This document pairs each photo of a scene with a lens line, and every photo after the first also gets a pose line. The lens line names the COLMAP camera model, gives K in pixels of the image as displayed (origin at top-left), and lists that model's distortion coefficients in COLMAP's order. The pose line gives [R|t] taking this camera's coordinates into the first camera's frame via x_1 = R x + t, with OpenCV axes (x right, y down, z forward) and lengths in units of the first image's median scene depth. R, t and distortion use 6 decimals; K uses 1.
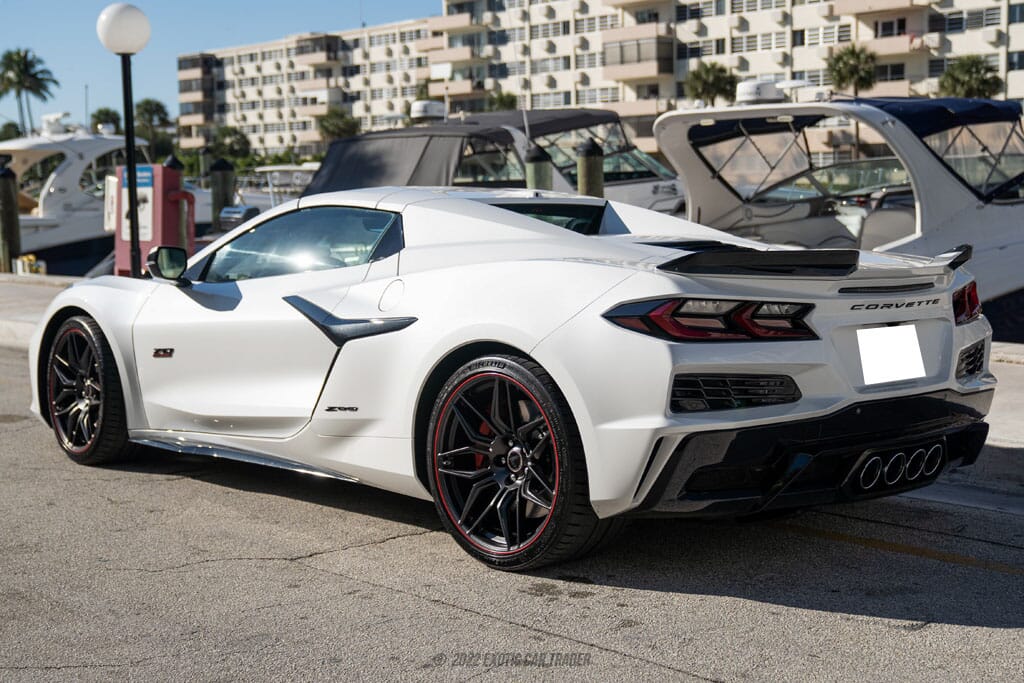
lens RADIAL K [[1296.5, 0, 512.0], [0, 1296.5, 341.5], [0, 0, 1]] dist [-0.001942, 0.000413]
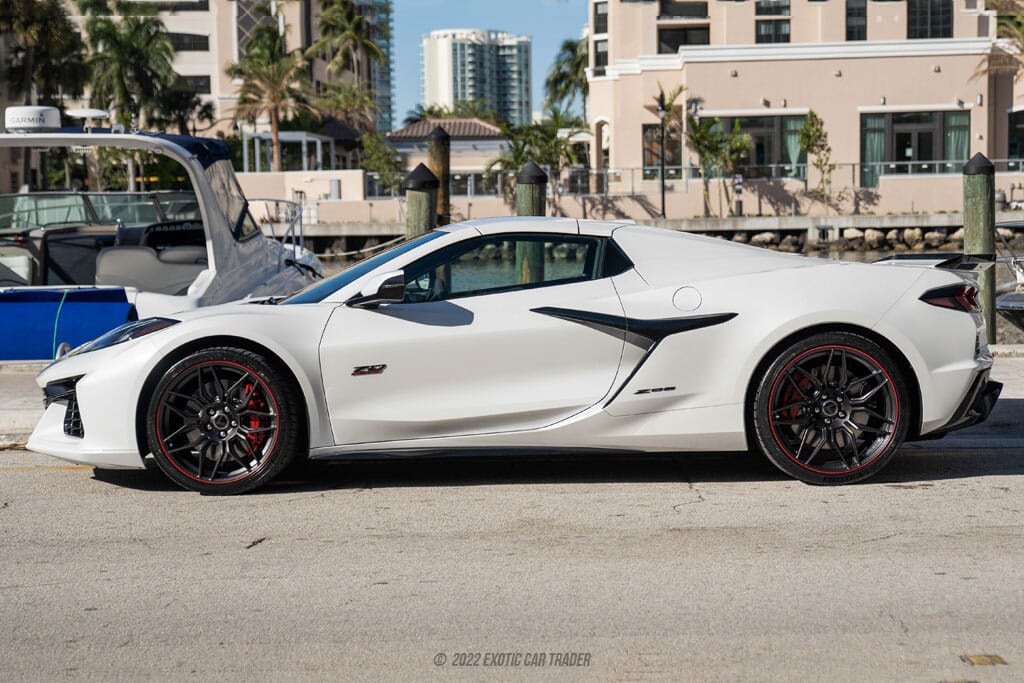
lens RADIAL K [[1516.6, 0, 512.0], [0, 1516.6, 341.5], [0, 0, 1]] dist [0.035443, -0.104586]
pose [[0.752589, -0.049311, 0.656642, -1.000206], [0.077683, 0.996877, -0.014172, 0.011808], [-0.653893, 0.061676, 0.754069, -0.021960]]
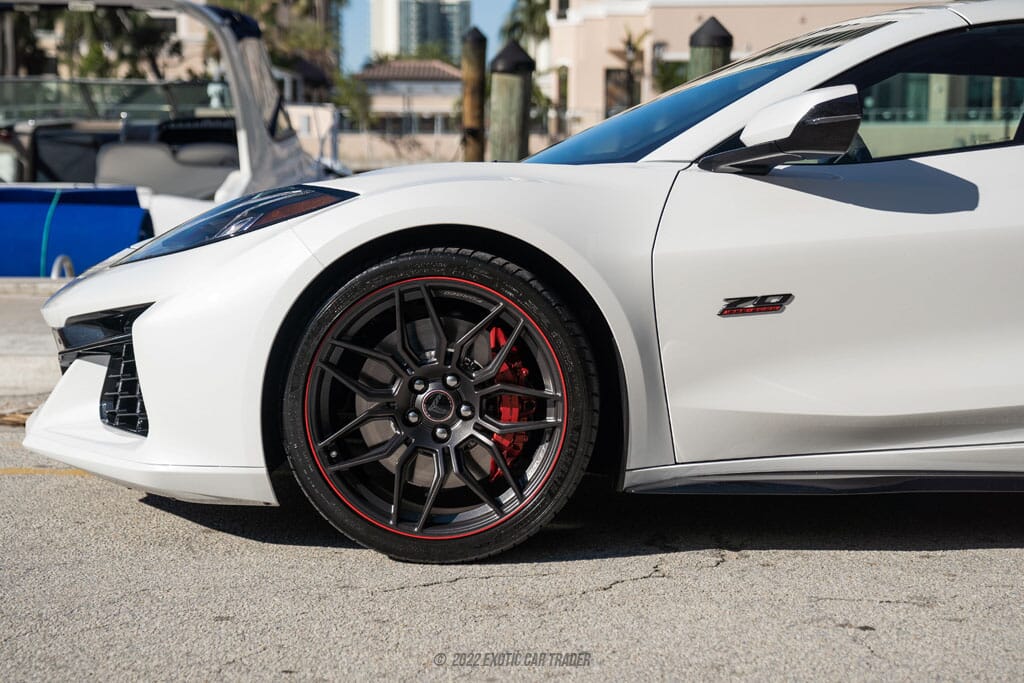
lens RADIAL K [[1516.6, 0, 512.0], [0, 1516.6, 341.5], [0, 0, 1]] dist [0.035443, -0.104586]
pose [[0.745894, -0.063488, 0.663032, -0.727024], [0.057805, 0.997861, 0.030519, -0.000348], [-0.663552, 0.015563, 0.747969, 0.629361]]
